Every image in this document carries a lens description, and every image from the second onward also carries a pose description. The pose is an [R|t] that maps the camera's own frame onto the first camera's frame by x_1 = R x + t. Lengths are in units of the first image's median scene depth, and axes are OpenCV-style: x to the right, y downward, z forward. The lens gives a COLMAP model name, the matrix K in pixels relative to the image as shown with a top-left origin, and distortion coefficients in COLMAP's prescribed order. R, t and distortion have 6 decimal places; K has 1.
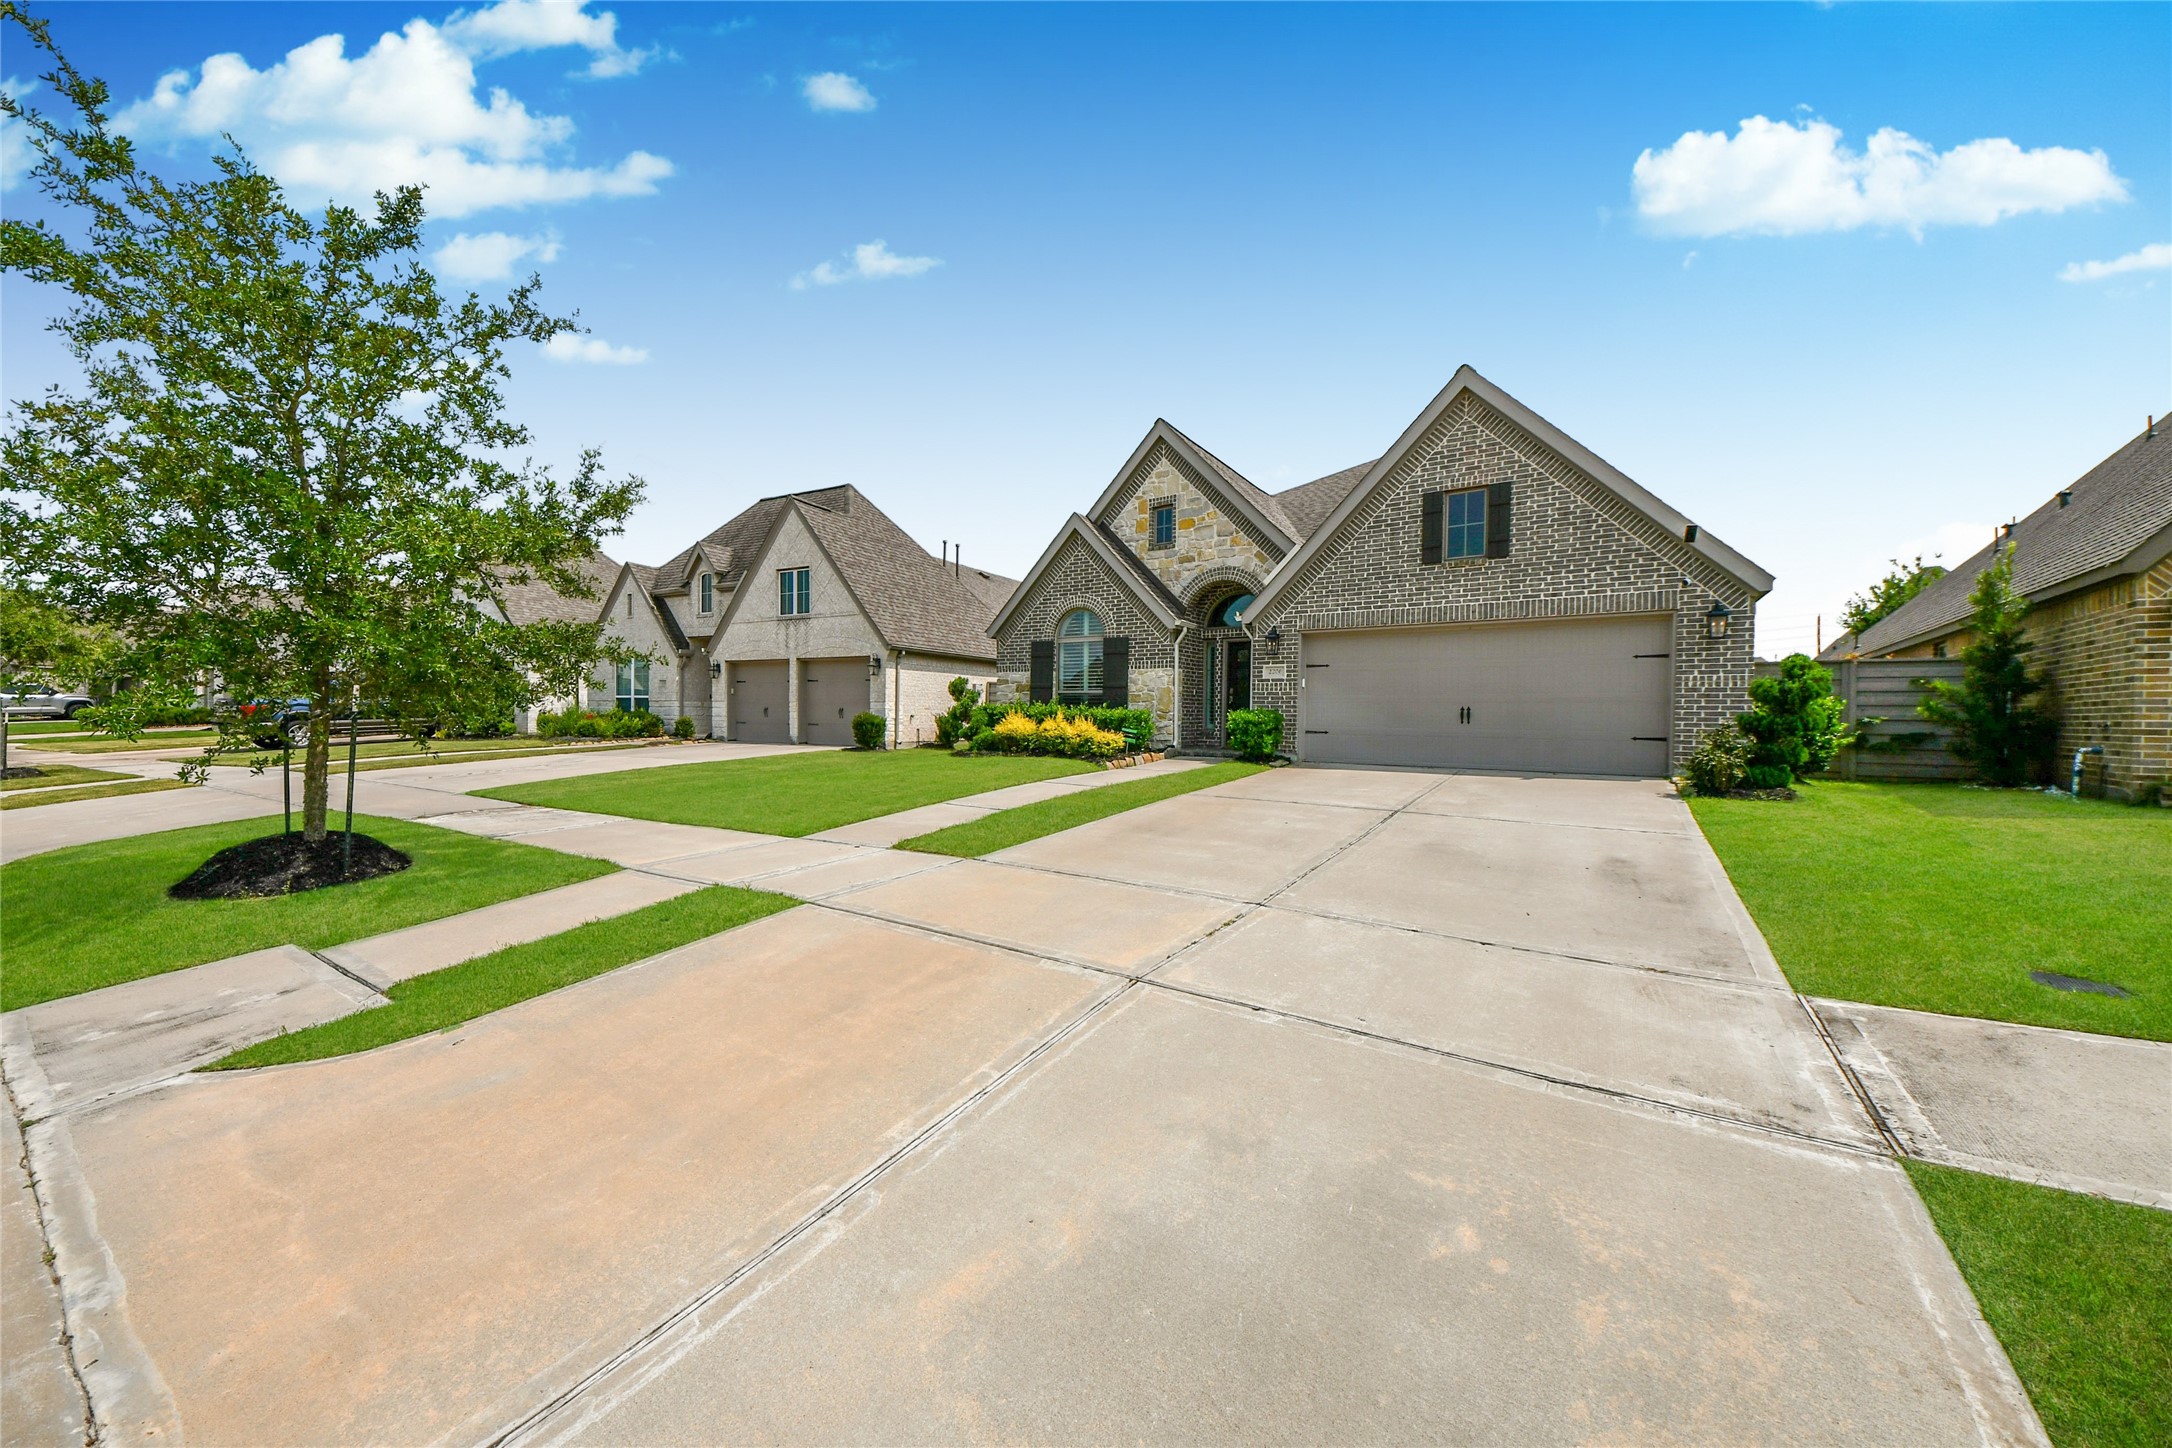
lens RADIAL K [[778.9, 0, 1071.2], [0, 778.9, 718.5], [0, 0, 1]] dist [0.045827, -0.000145]
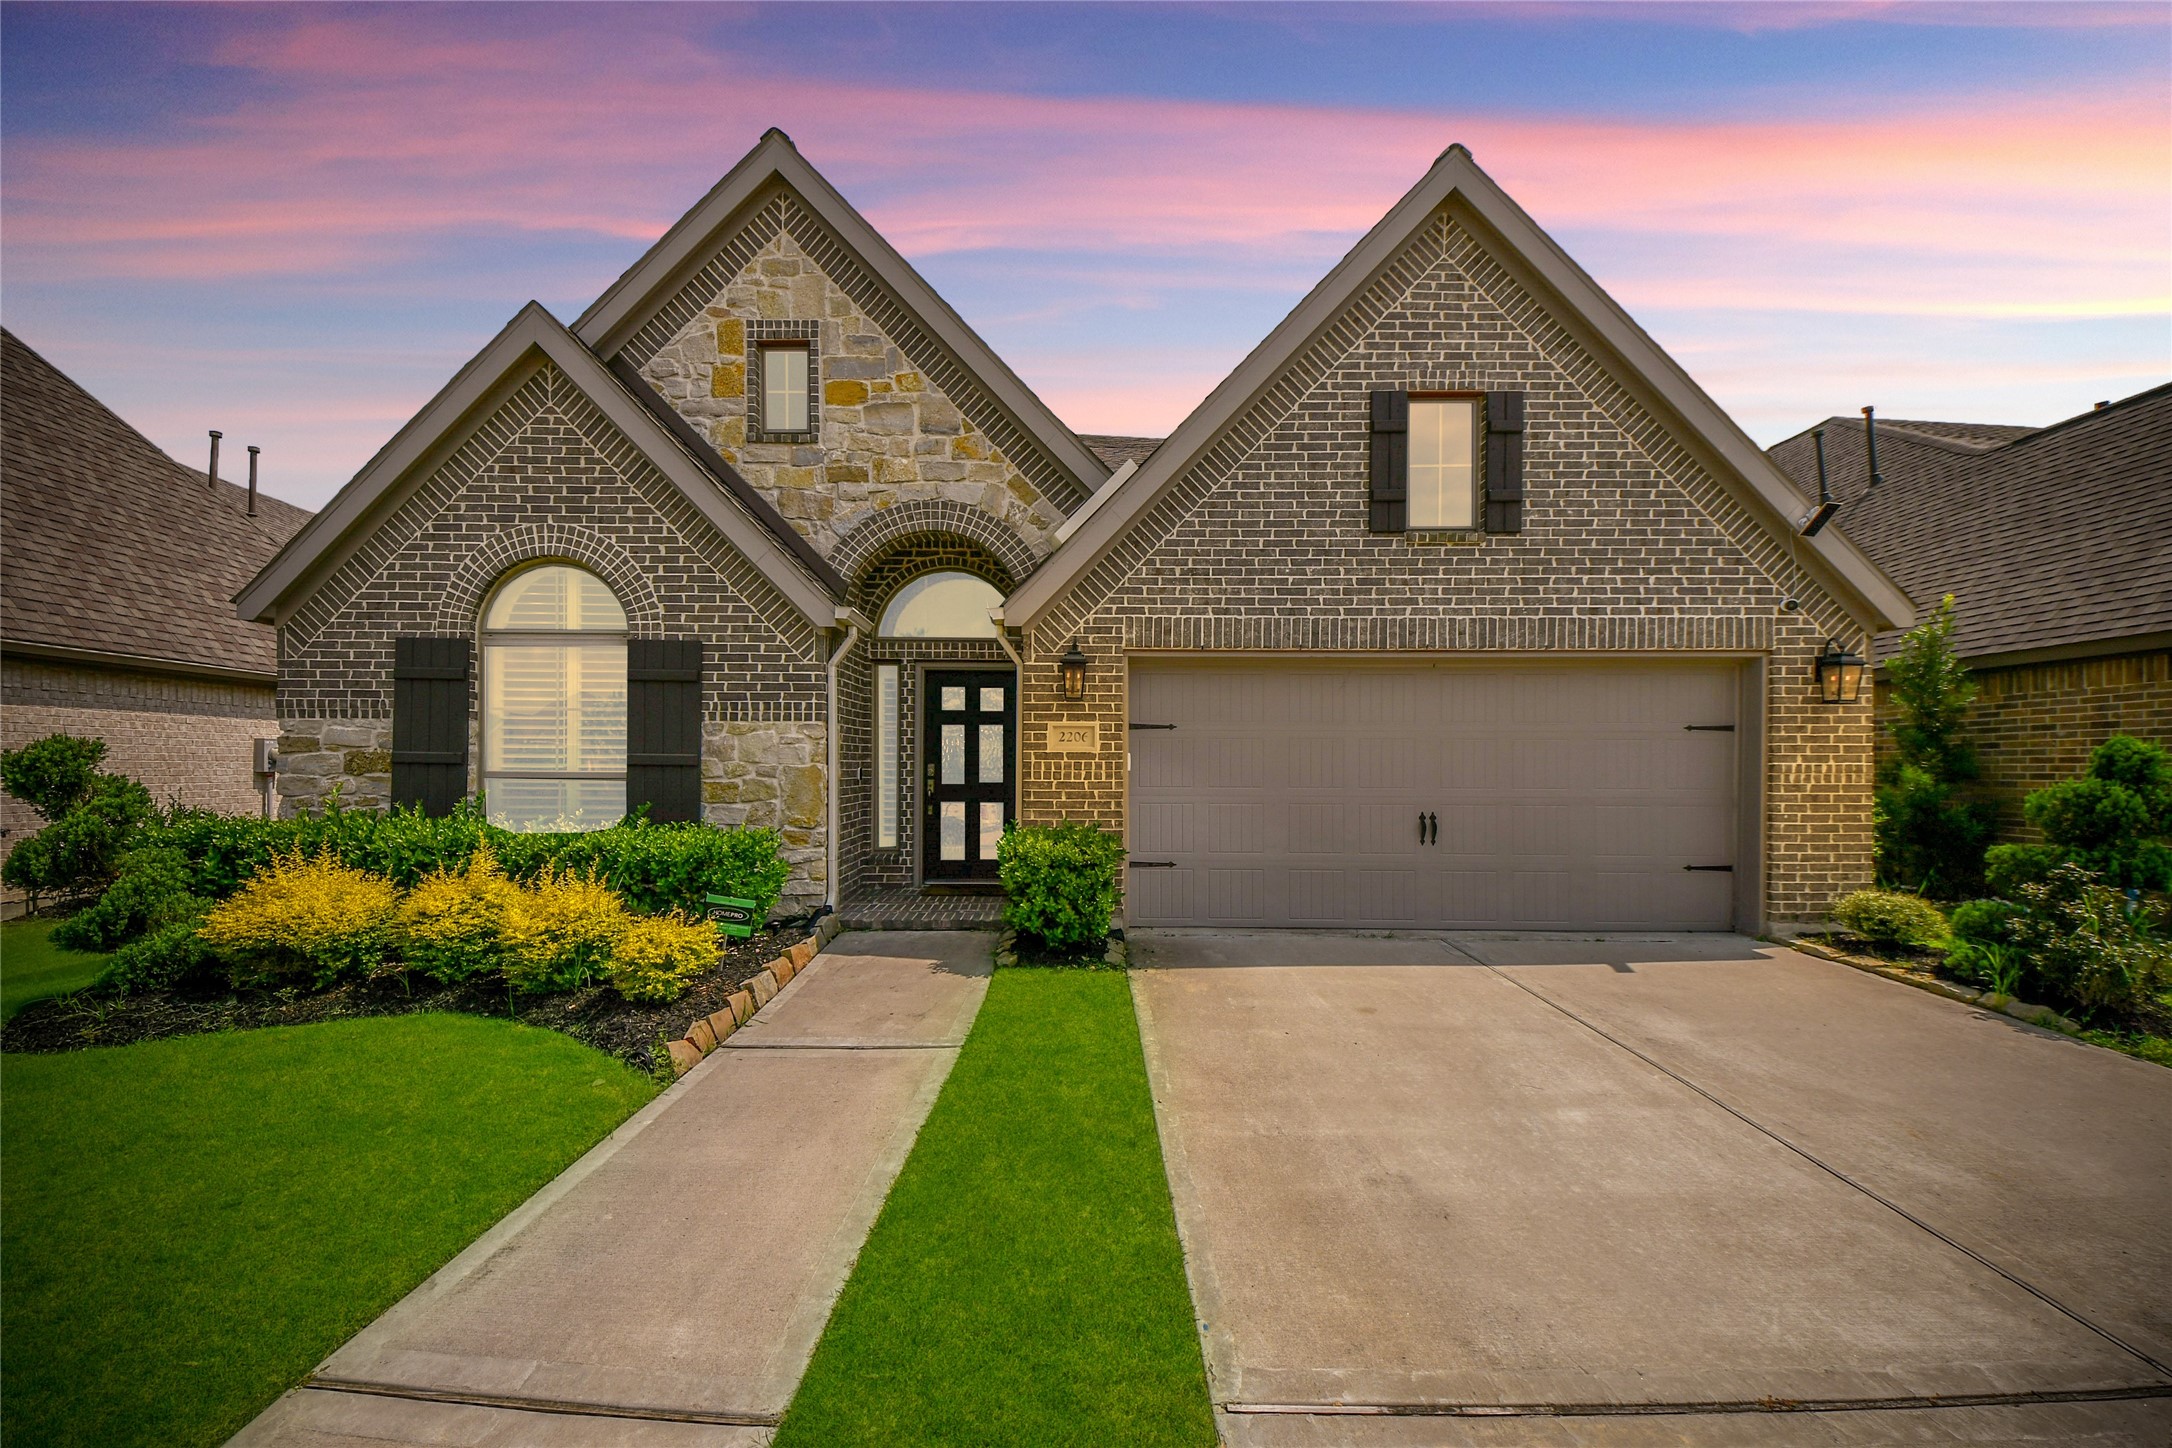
lens RADIAL K [[793.2, 0, 1087.2], [0, 793.2, 766.5], [0, 0, 1]] dist [0.018215, -0.000212]
pose [[0.828358, -0.011586, 0.560080, 0.007084], [0.008261, 0.999930, 0.008466, -0.043327], [-0.560139, -0.002386, 0.828396, 0.567107]]
